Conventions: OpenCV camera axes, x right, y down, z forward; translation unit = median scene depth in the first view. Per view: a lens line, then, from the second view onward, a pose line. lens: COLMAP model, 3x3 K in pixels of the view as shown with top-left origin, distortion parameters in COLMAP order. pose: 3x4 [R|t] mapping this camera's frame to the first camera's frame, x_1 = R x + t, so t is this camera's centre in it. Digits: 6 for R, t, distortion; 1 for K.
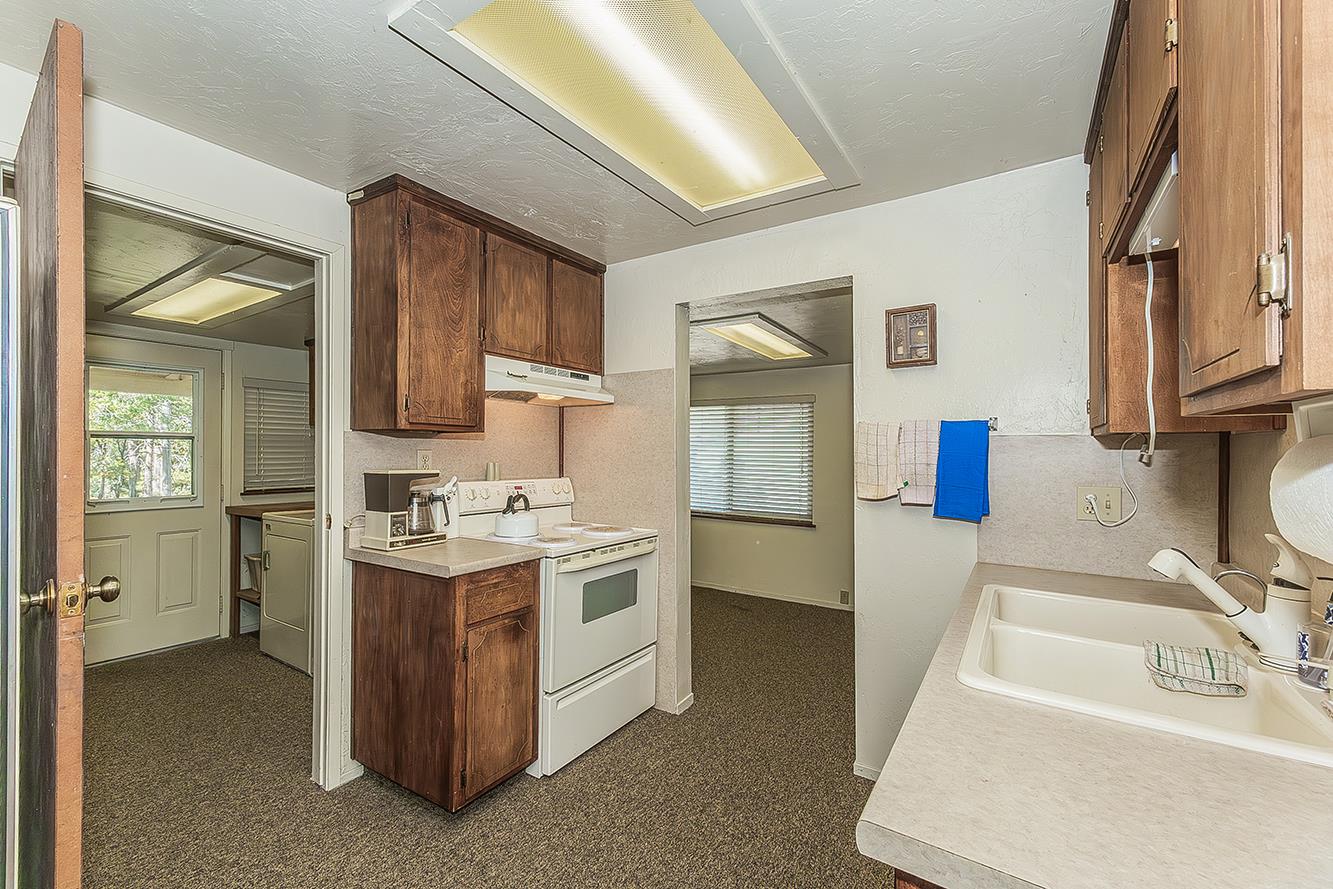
lens RADIAL K [[558.9, 0, 659.2], [0, 558.9, 455.1], [0, 0, 1]] dist [0.009575, -0.000618]
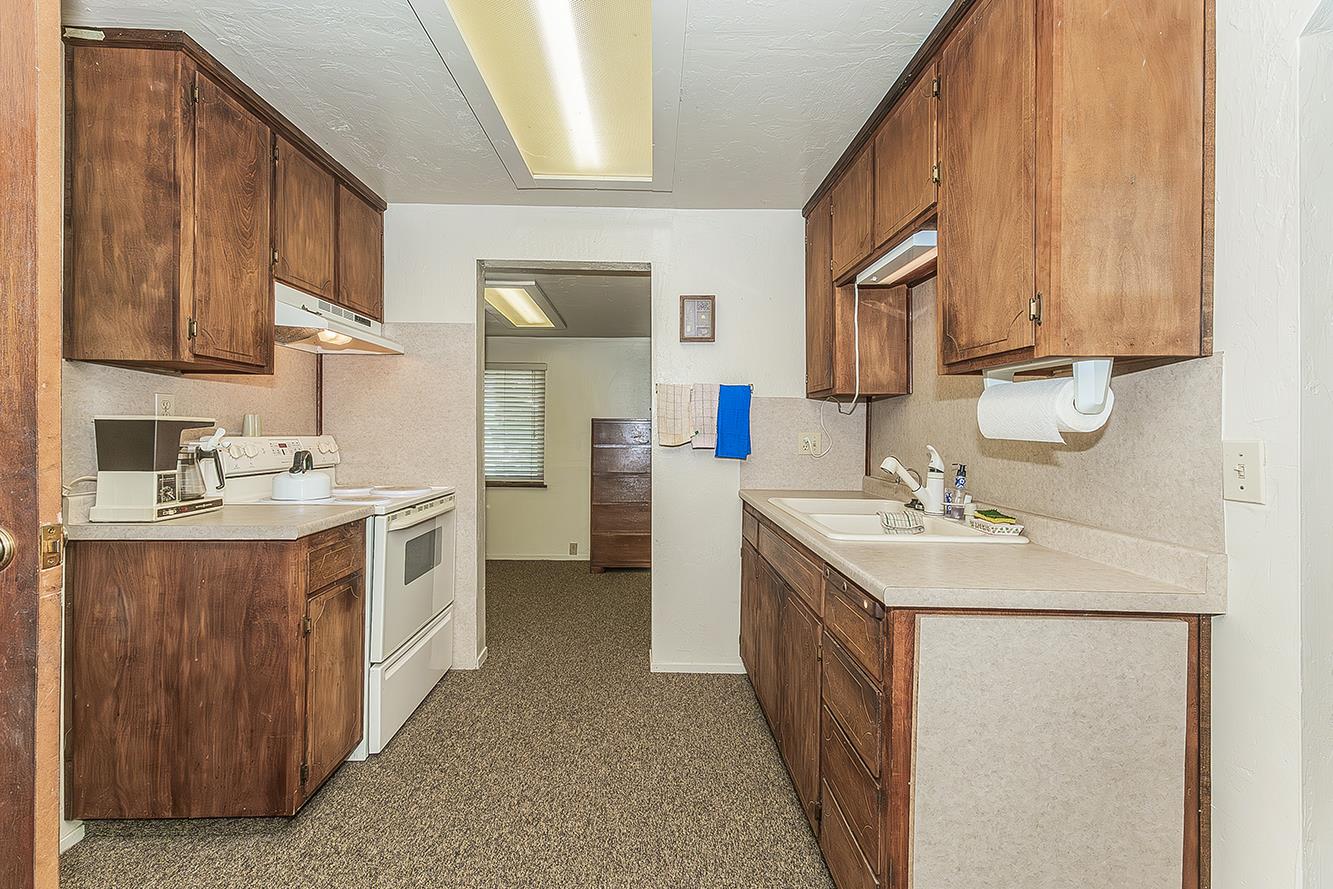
lens RADIAL K [[558.9, 0, 660.6], [0, 558.9, 431.2], [0, 0, 1]] dist [0.009575, -0.000618]
pose [[0.825642, 0.000628, 0.564194, -0.338792], [-0.002038, 0.999996, 0.001869, 0.044355], [-0.564190, -0.002693, 0.825640, -0.015564]]
